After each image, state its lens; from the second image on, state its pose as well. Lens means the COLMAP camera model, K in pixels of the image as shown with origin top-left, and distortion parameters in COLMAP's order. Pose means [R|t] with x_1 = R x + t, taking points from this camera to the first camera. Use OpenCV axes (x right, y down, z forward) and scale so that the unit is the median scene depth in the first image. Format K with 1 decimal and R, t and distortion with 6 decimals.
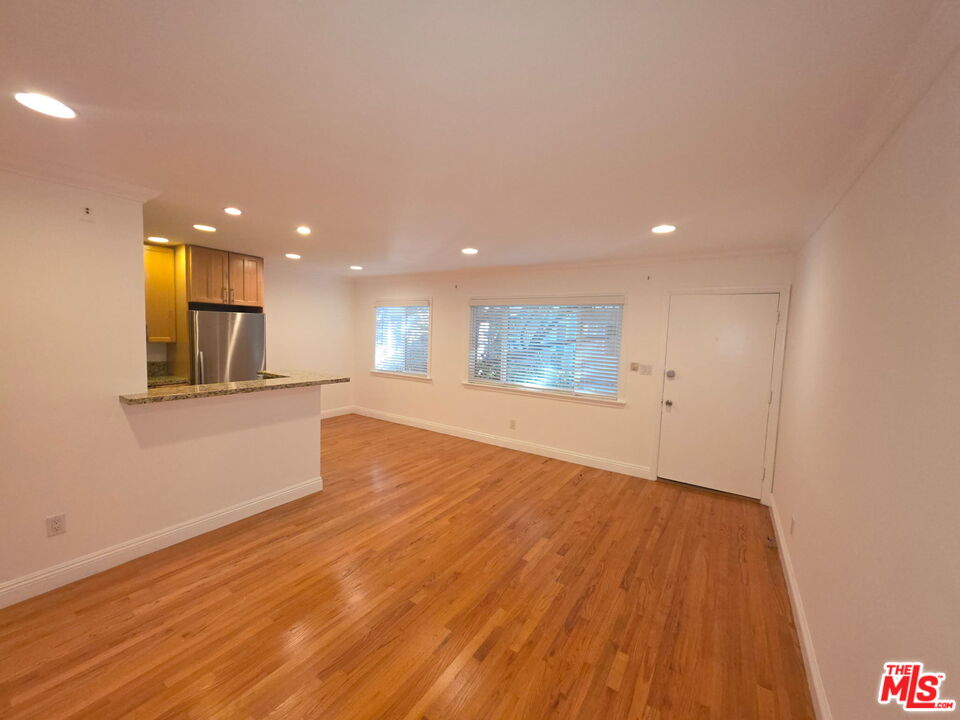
lens RADIAL K [[382.6, 0, 481.2], [0, 382.6, 363.6], [0, 0, 1]] dist [-0.000175, -0.000112]
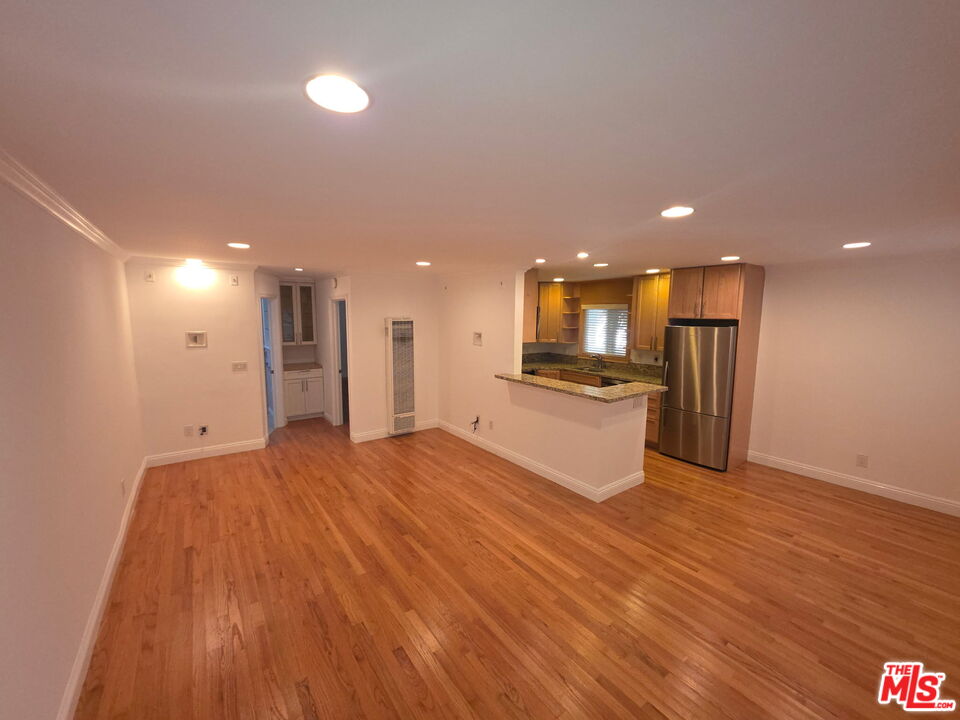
lens RADIAL K [[382.6, 0, 478.3], [0, 382.6, 359.2], [0, 0, 1]] dist [-0.000175, -0.000112]
pose [[-0.347923, 0.072980, -0.934678, 0.627061], [-0.101243, 0.988211, 0.114846, -0.133110], [0.932040, 0.134587, -0.336433, 1.017001]]
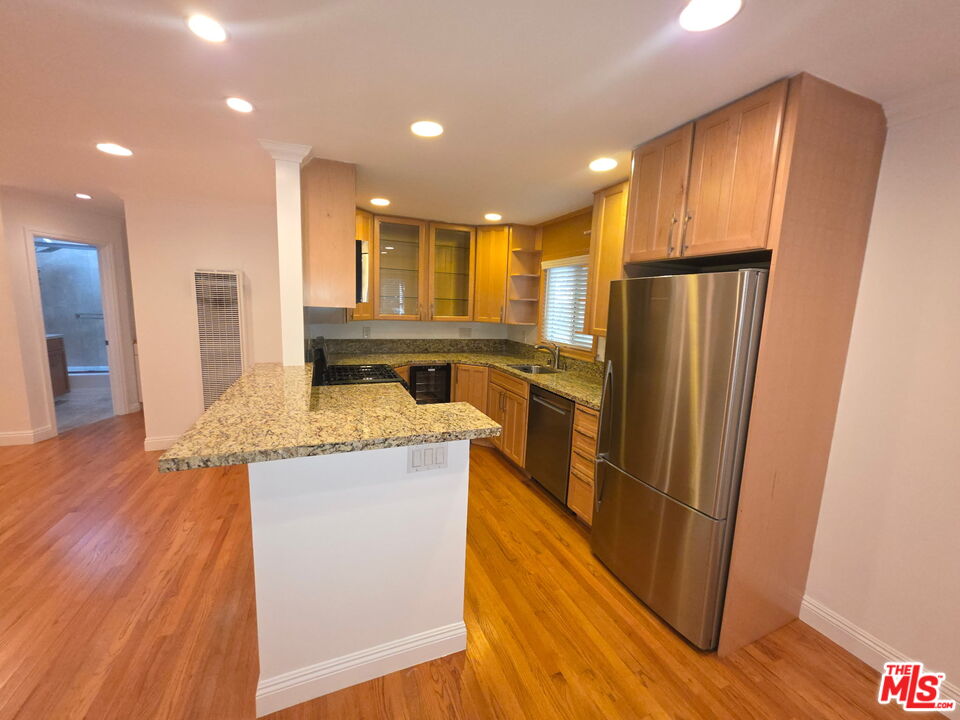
lens RADIAL K [[382.6, 0, 482.0], [0, 382.6, 357.8], [0, 0, 1]] dist [-0.000175, -0.000112]
pose [[-0.563797, 0.059757, -0.823749, -0.256145], [-0.128118, 0.978978, 0.158705, -0.110728], [0.815916, 0.195014, -0.544289, 1.349647]]
